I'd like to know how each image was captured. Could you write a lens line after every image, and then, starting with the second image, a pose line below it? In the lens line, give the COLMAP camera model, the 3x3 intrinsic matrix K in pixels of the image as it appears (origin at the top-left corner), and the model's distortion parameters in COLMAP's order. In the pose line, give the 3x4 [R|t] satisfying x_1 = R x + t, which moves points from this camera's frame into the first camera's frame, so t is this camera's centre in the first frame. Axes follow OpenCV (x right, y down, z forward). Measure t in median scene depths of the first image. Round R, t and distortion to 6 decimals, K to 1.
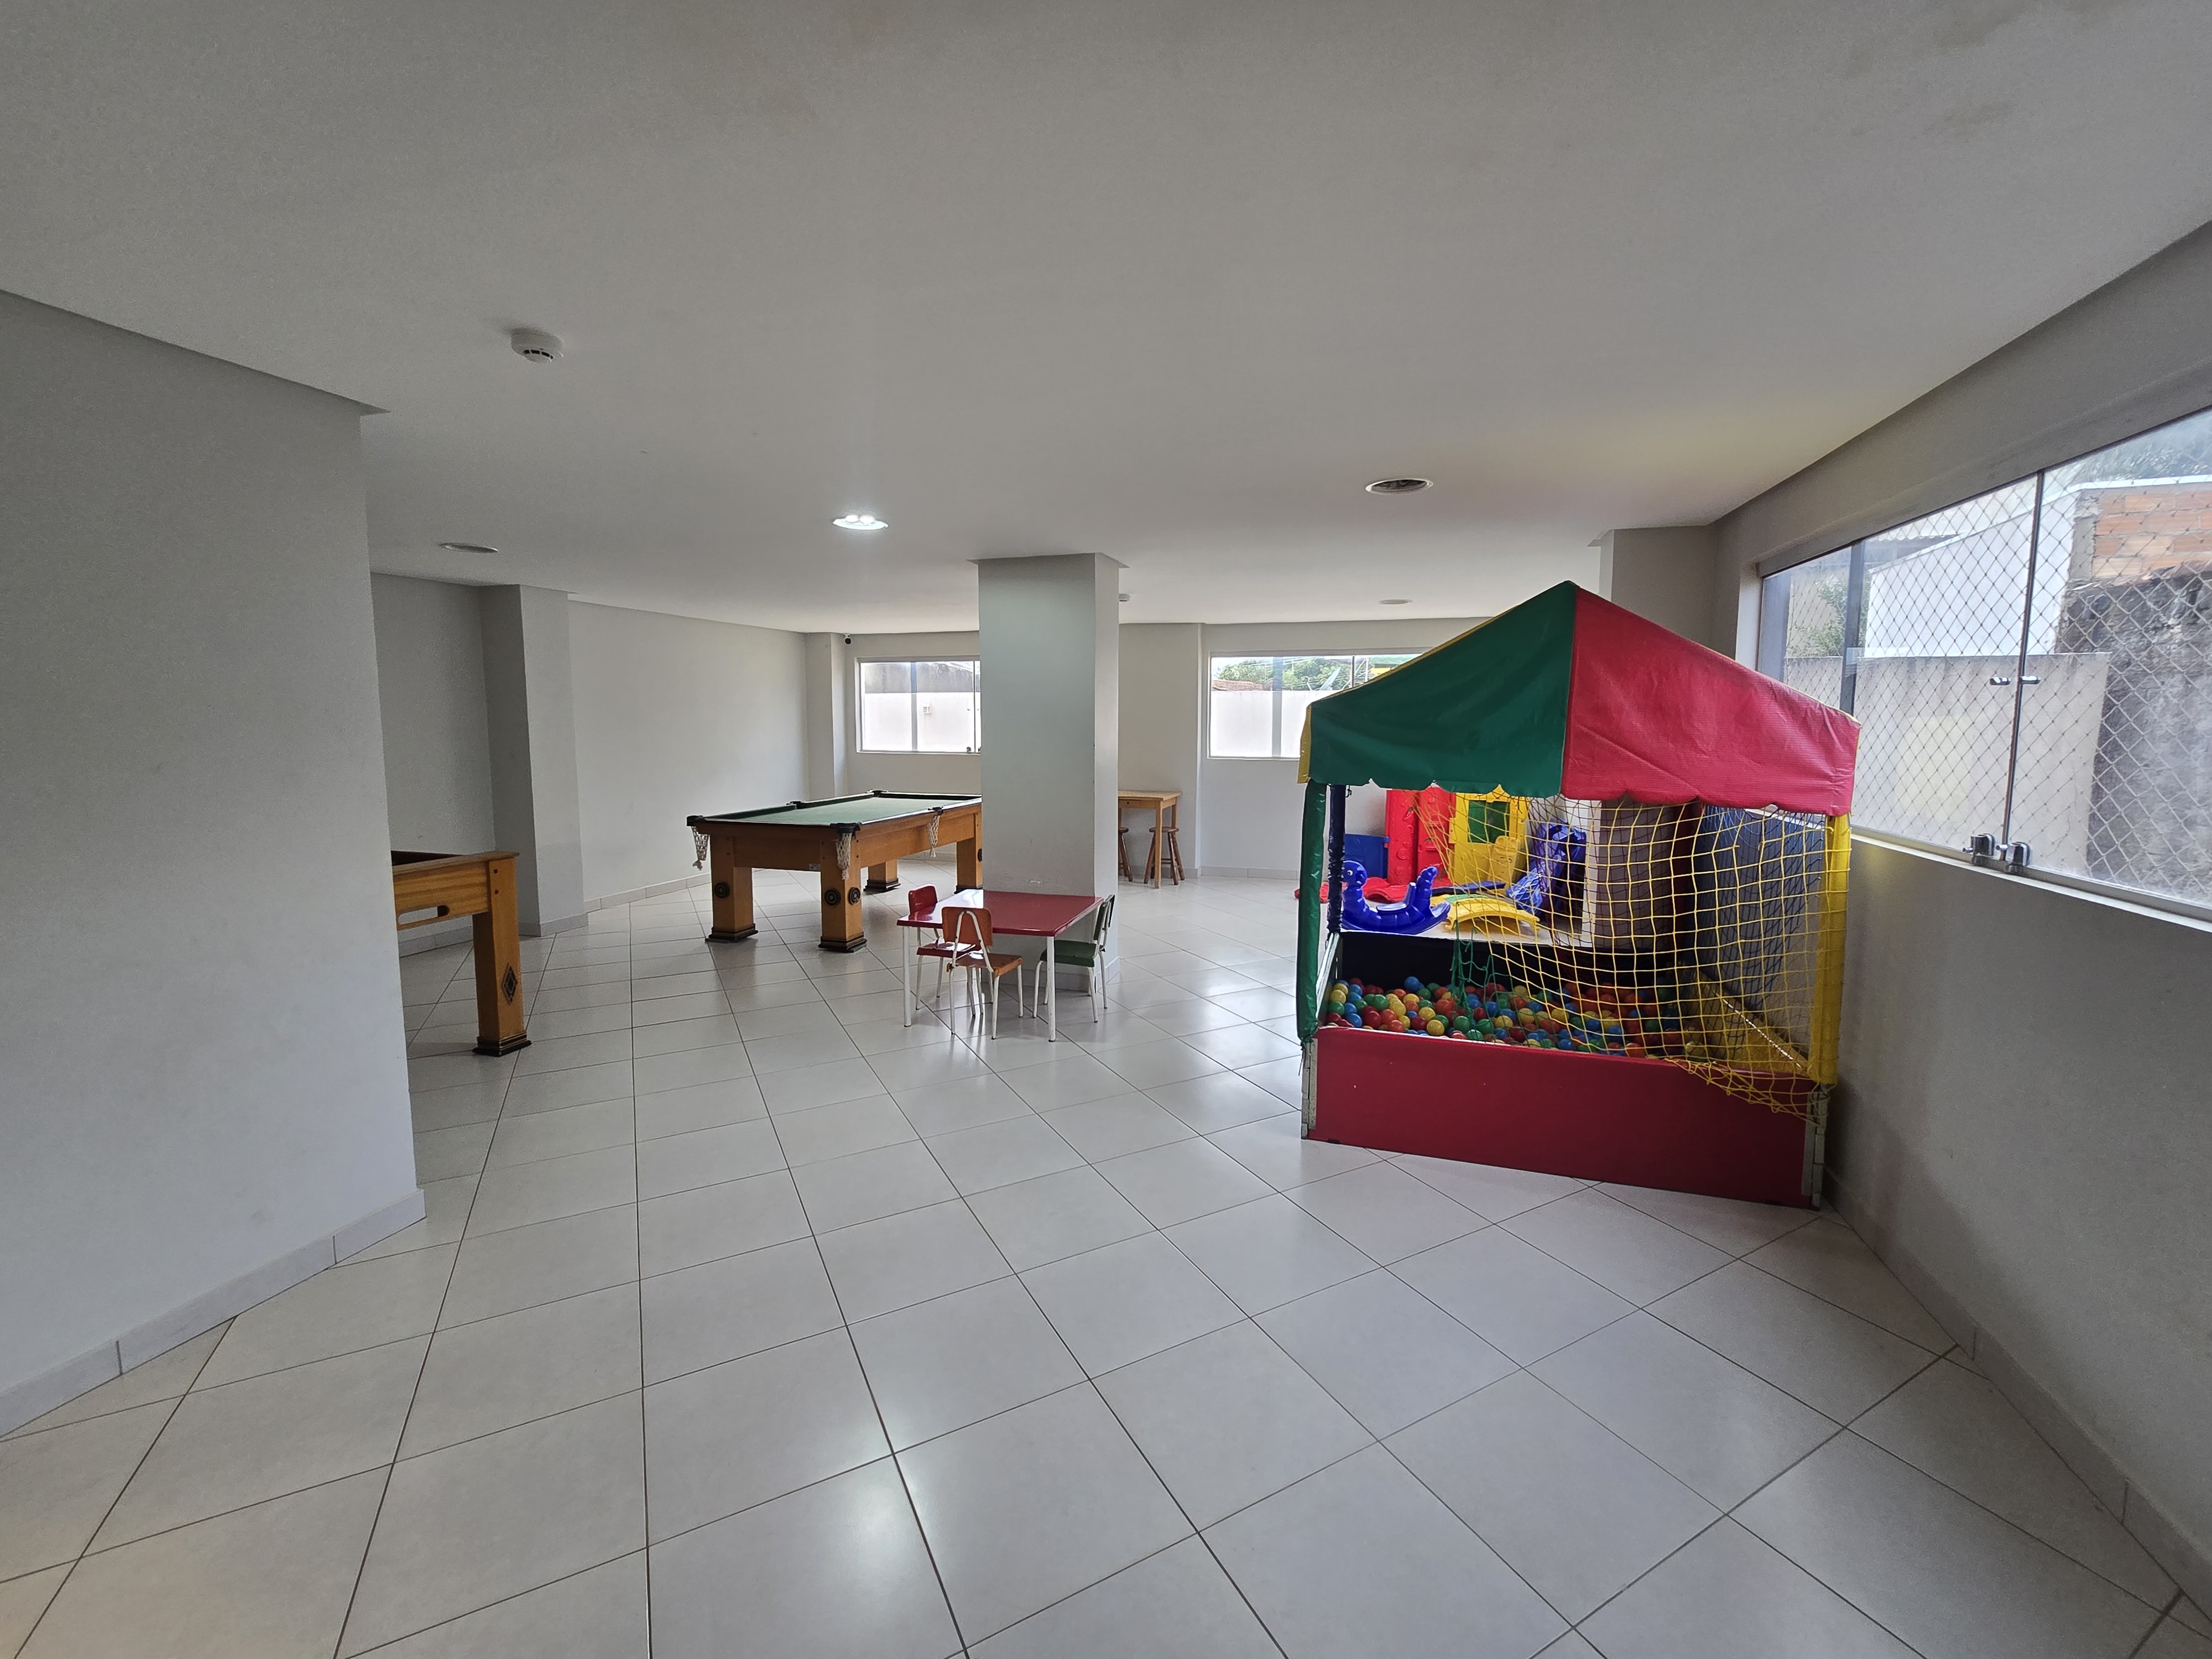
lens RADIAL K [[904.3, 0, 1103.5], [0, 904.3, 800.7], [0, 0, 1]] dist [-0.005520, 0.001330]
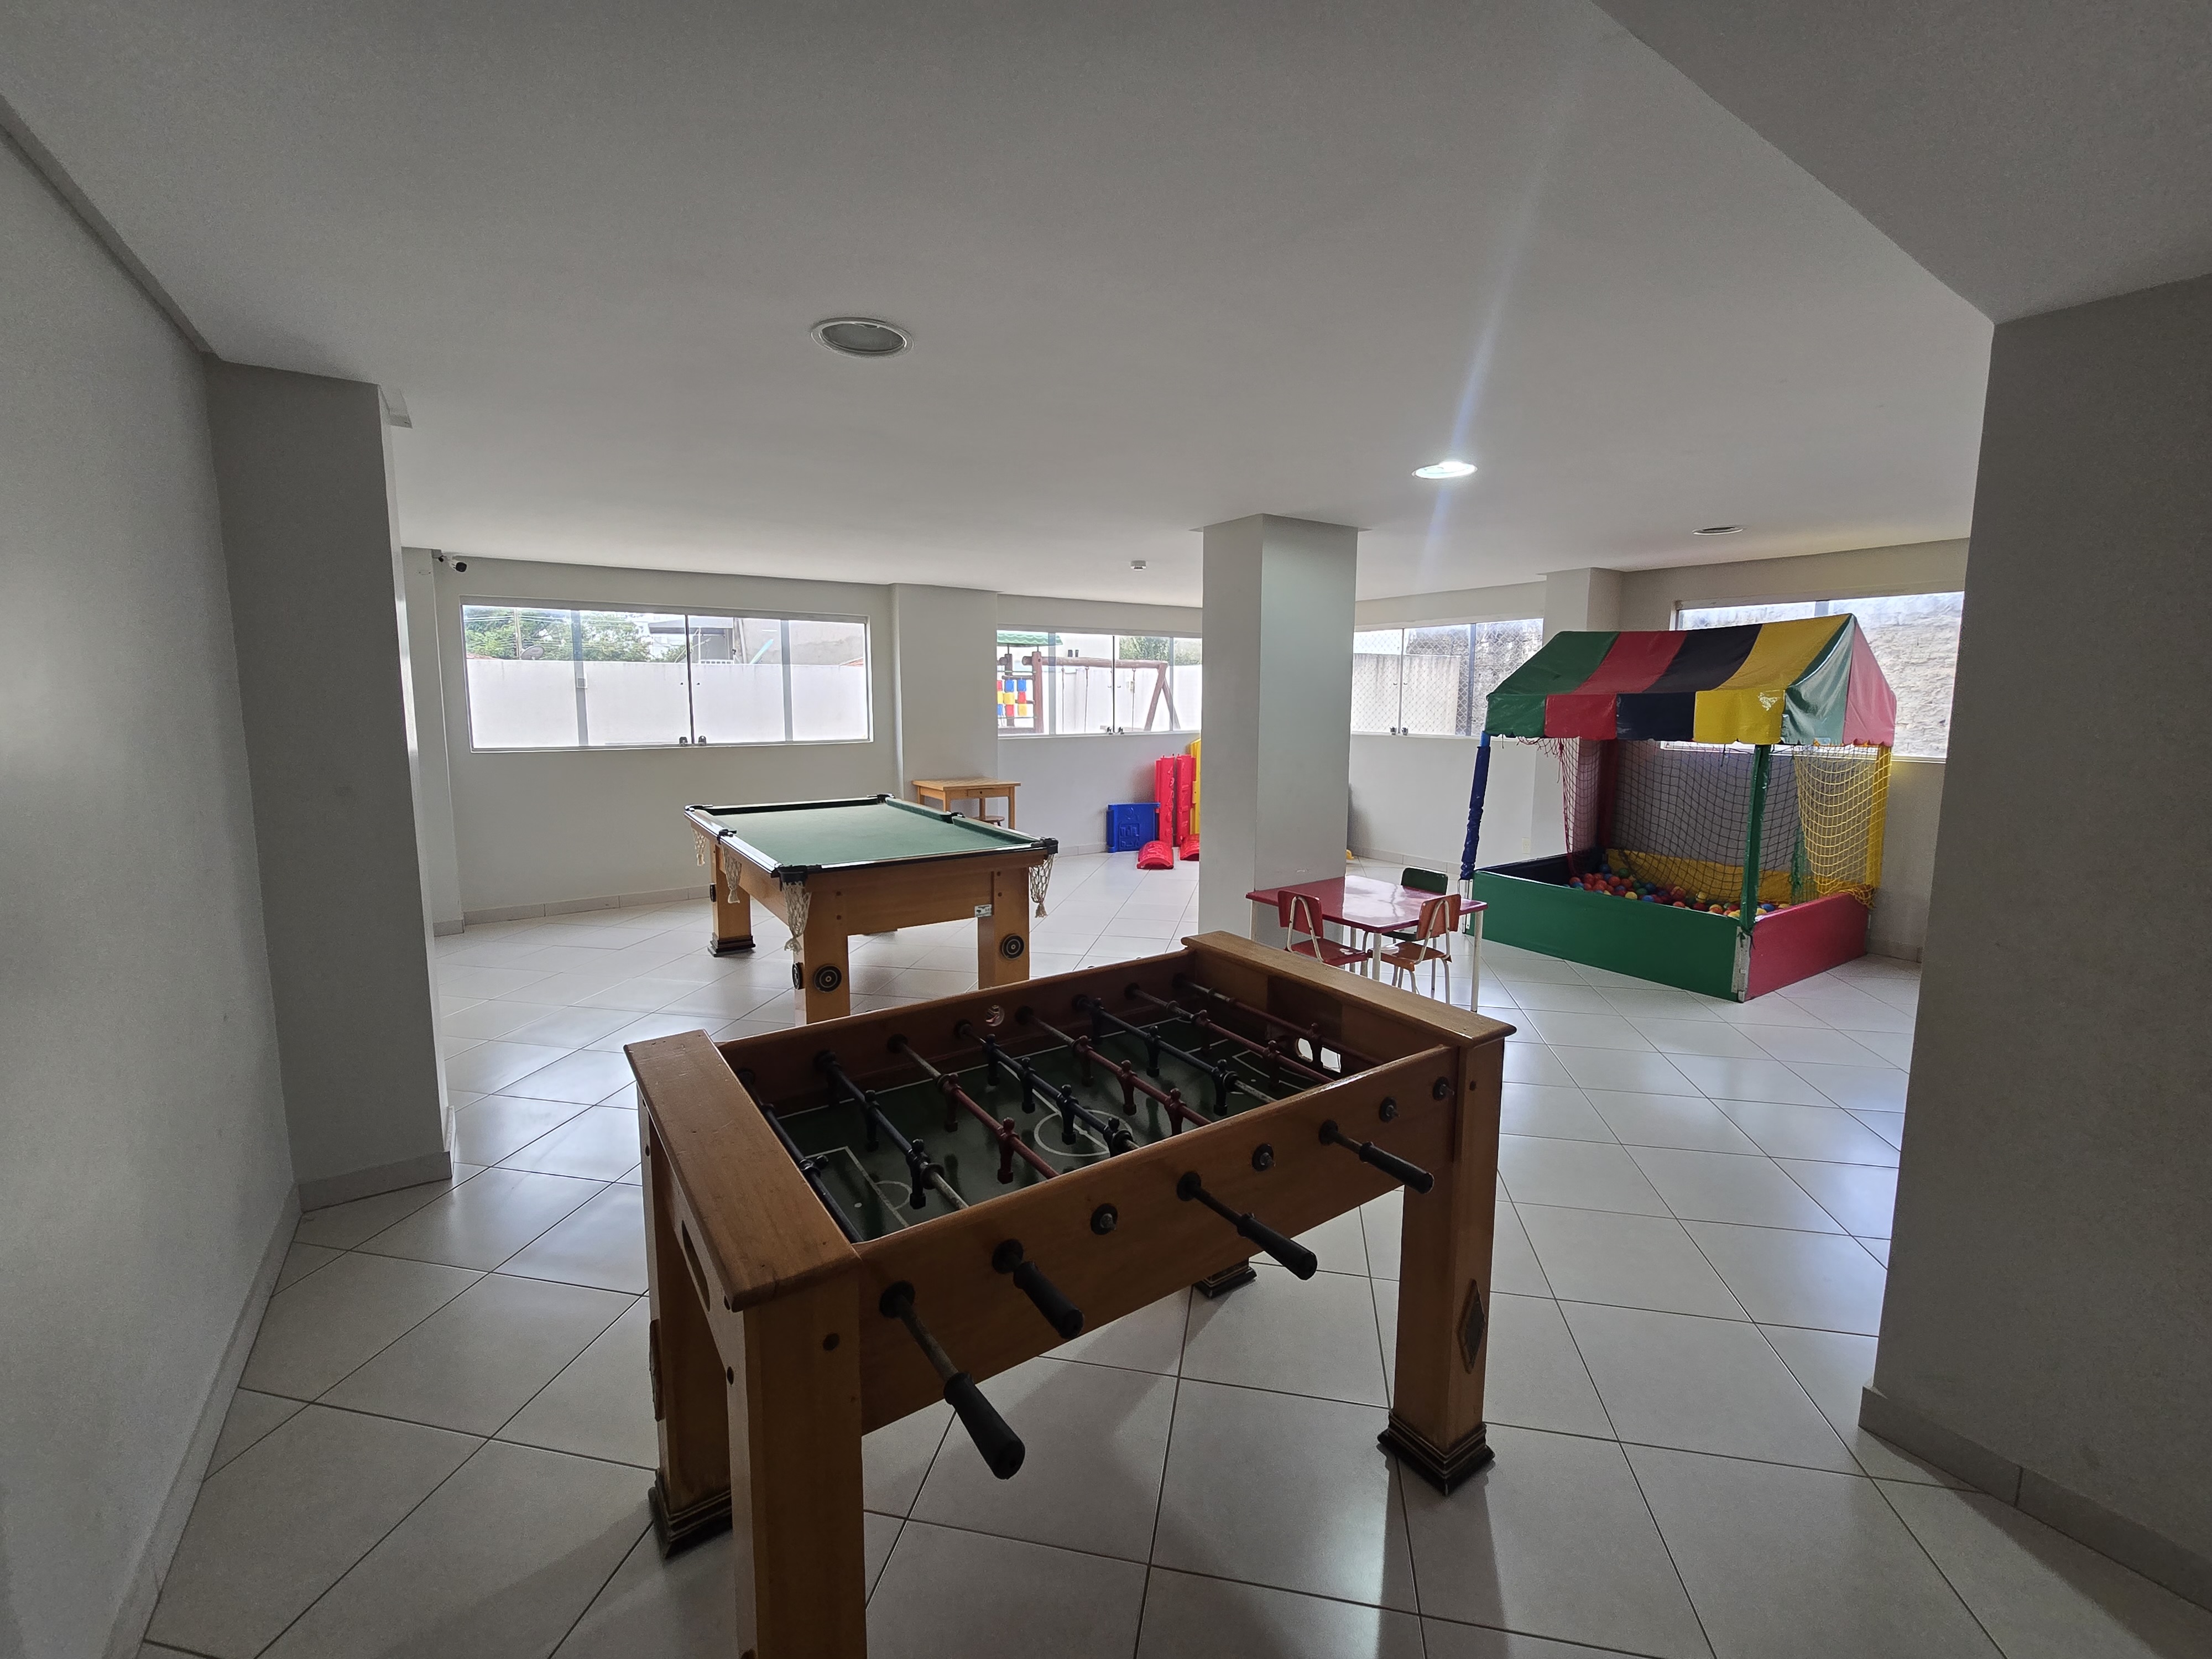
lens RADIAL K [[904.3, 0, 1103.5], [0, 904.3, 800.7], [0, 0, 1]] dist [-0.005520, 0.001330]
pose [[0.624809, -0.092585, 0.775269, -0.493125], [0.072544, 0.995533, 0.060424, -0.029271], [-0.777400, 0.018487, 0.628734, 0.304149]]
